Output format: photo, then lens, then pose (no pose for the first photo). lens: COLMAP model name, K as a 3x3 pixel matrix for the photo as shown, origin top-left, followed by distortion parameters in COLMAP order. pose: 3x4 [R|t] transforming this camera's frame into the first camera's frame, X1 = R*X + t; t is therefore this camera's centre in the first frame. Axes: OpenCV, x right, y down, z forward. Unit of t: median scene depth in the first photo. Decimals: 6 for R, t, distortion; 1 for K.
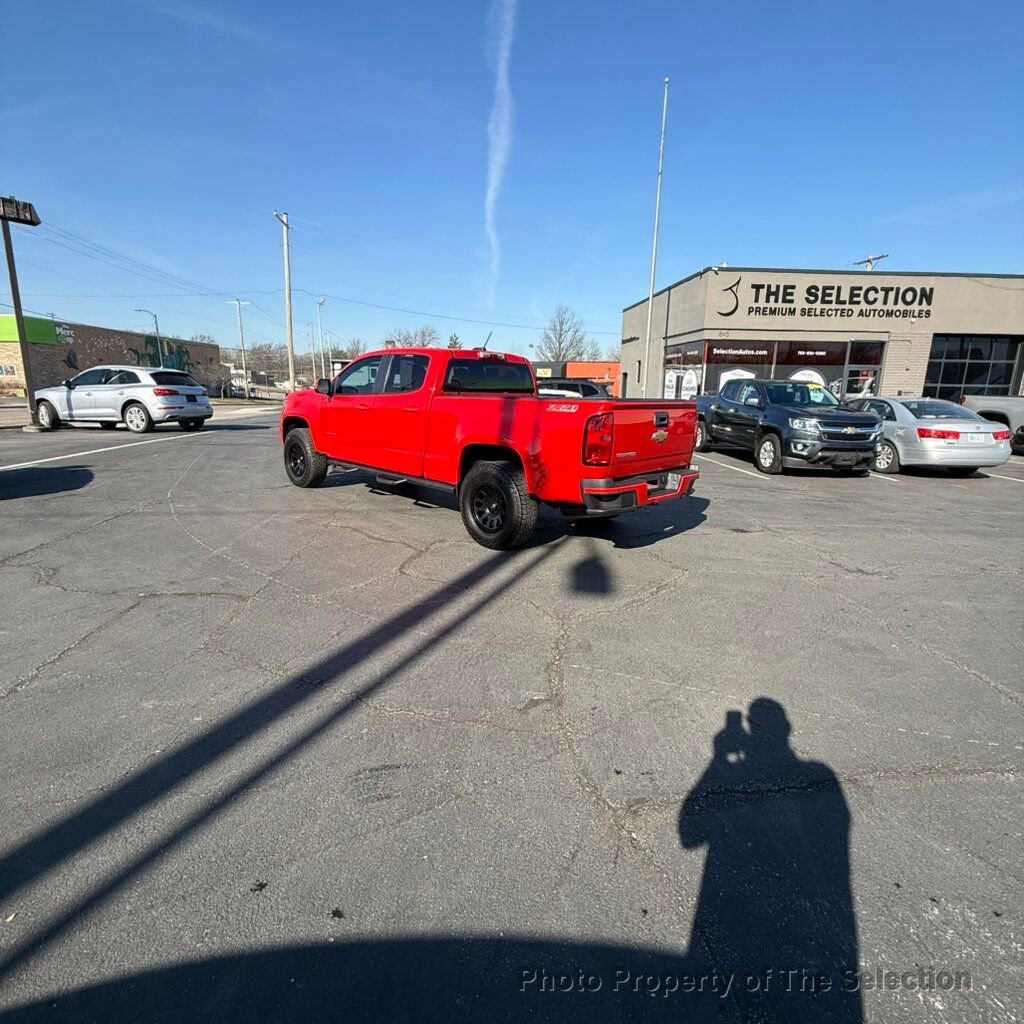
lens RADIAL K [[543.3, 0, 511.7], [0, 543.3, 506.8], [0, 0, 1]] dist [0.001191, -0.000695]
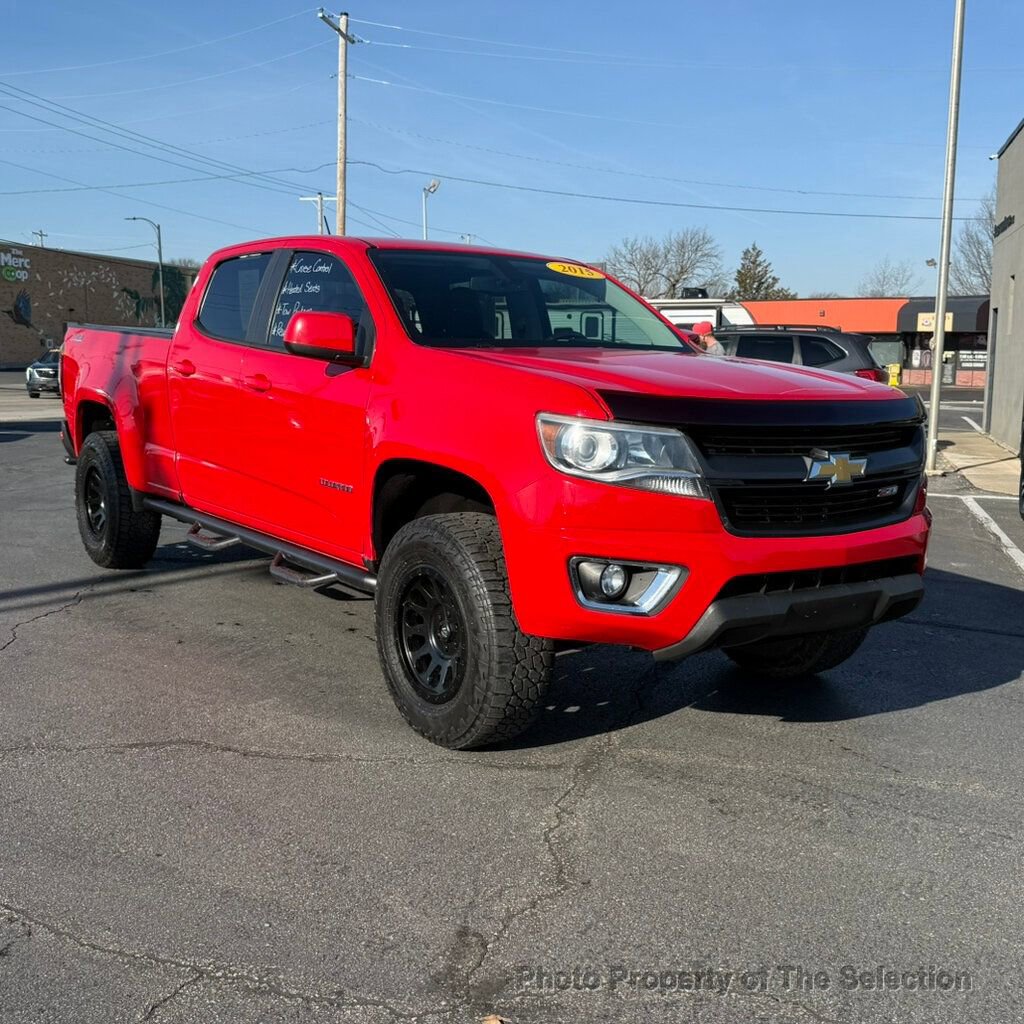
lens RADIAL K [[1171.1, 0, 511.8], [0, 1171.1, 511.1], [0, 0, 1]] dist [0.079983, 0.000000]
pose [[0.942033, 0.038925, -0.333256, 0.260442], [-0.068962, 0.994504, -0.078780, -0.017141], [0.328358, 0.097195, 0.939539, 0.154007]]
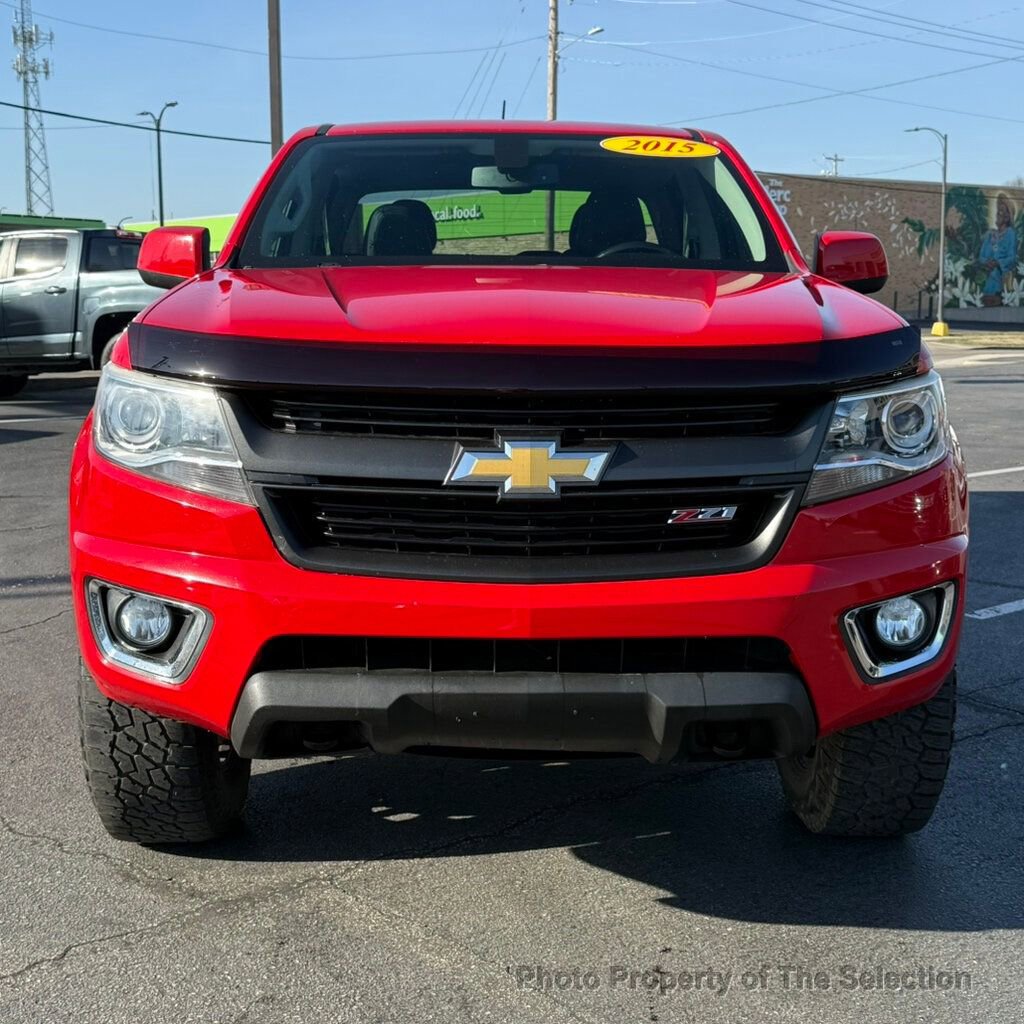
lens RADIAL K [[1483.4, 0, 502.8], [0, 1483.4, 509.8], [0, 0, 1]] dist [0.066356, 0.000000]
pose [[0.582771, 0.094473, -0.807126, 0.381026], [-0.161213, 0.986919, -0.000883, -0.044398], [0.796485, 0.130634, 0.590379, 0.302139]]
